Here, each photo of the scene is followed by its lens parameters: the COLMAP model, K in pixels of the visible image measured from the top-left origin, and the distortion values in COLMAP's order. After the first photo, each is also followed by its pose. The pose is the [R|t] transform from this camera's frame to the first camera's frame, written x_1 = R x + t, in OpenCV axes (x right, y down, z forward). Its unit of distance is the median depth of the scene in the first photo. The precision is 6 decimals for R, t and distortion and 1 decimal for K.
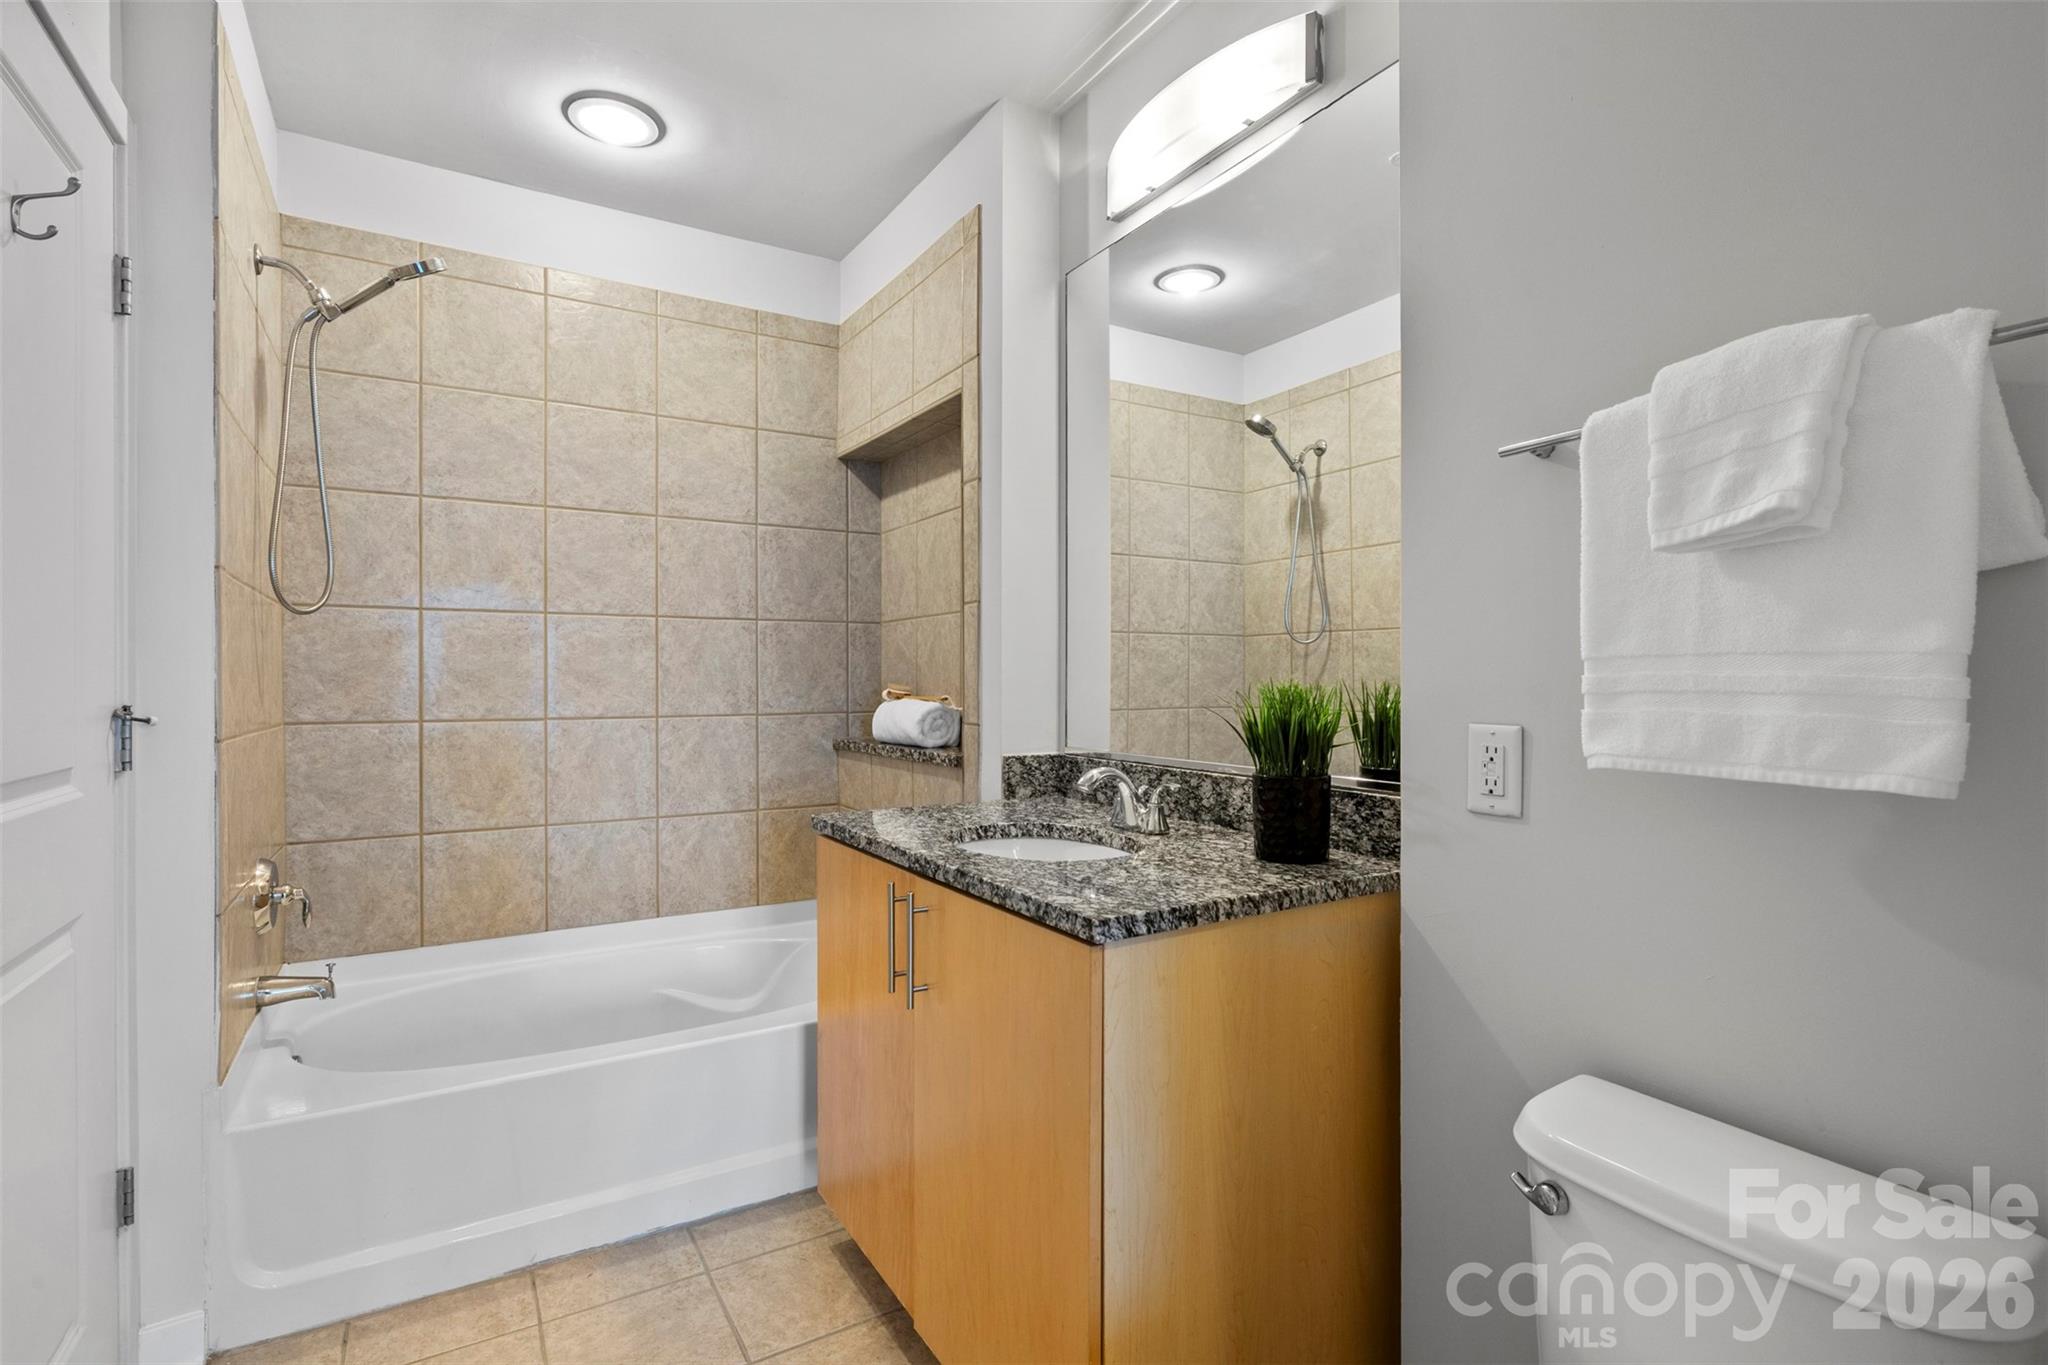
lens RADIAL K [[1005.9, 0, 1024.0], [0, 1005.9, 682.5], [0, 0, 1]] dist [-0.002837, 0.045008]
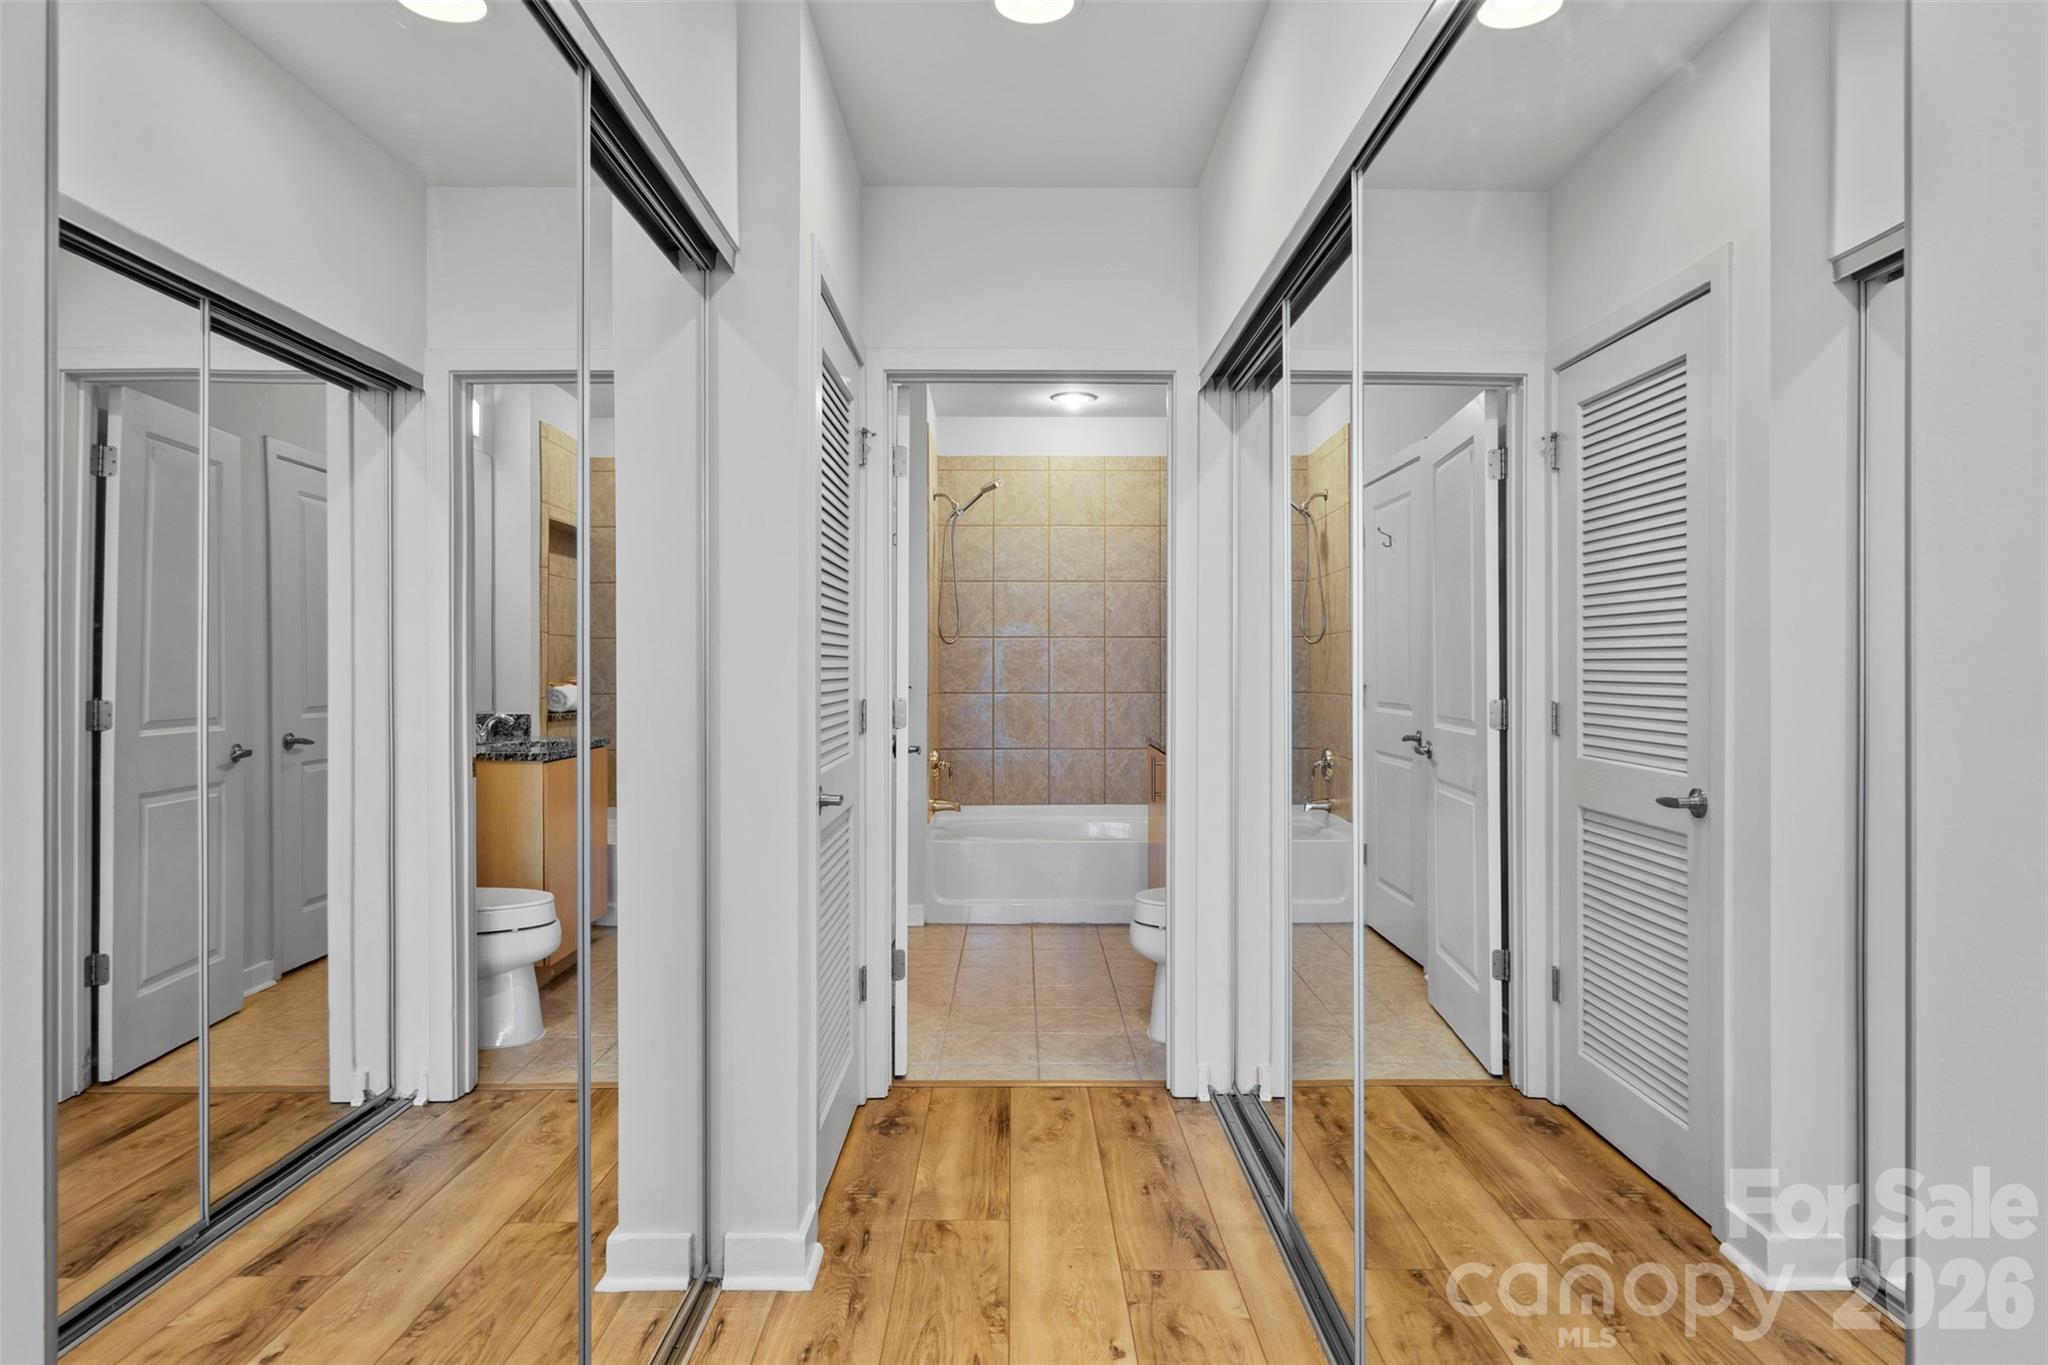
lens RADIAL K [[1234.8, 0, 1024.0], [0, 1234.8, 682.5], [0, 0, 1]] dist [-0.002073, -0.000456]
pose [[0.859803, 0.001840, -0.510623, 0.684992], [0.000440, 0.999990, 0.004345, 0.006220], [0.510626, -0.003960, 0.859794, -1.042266]]
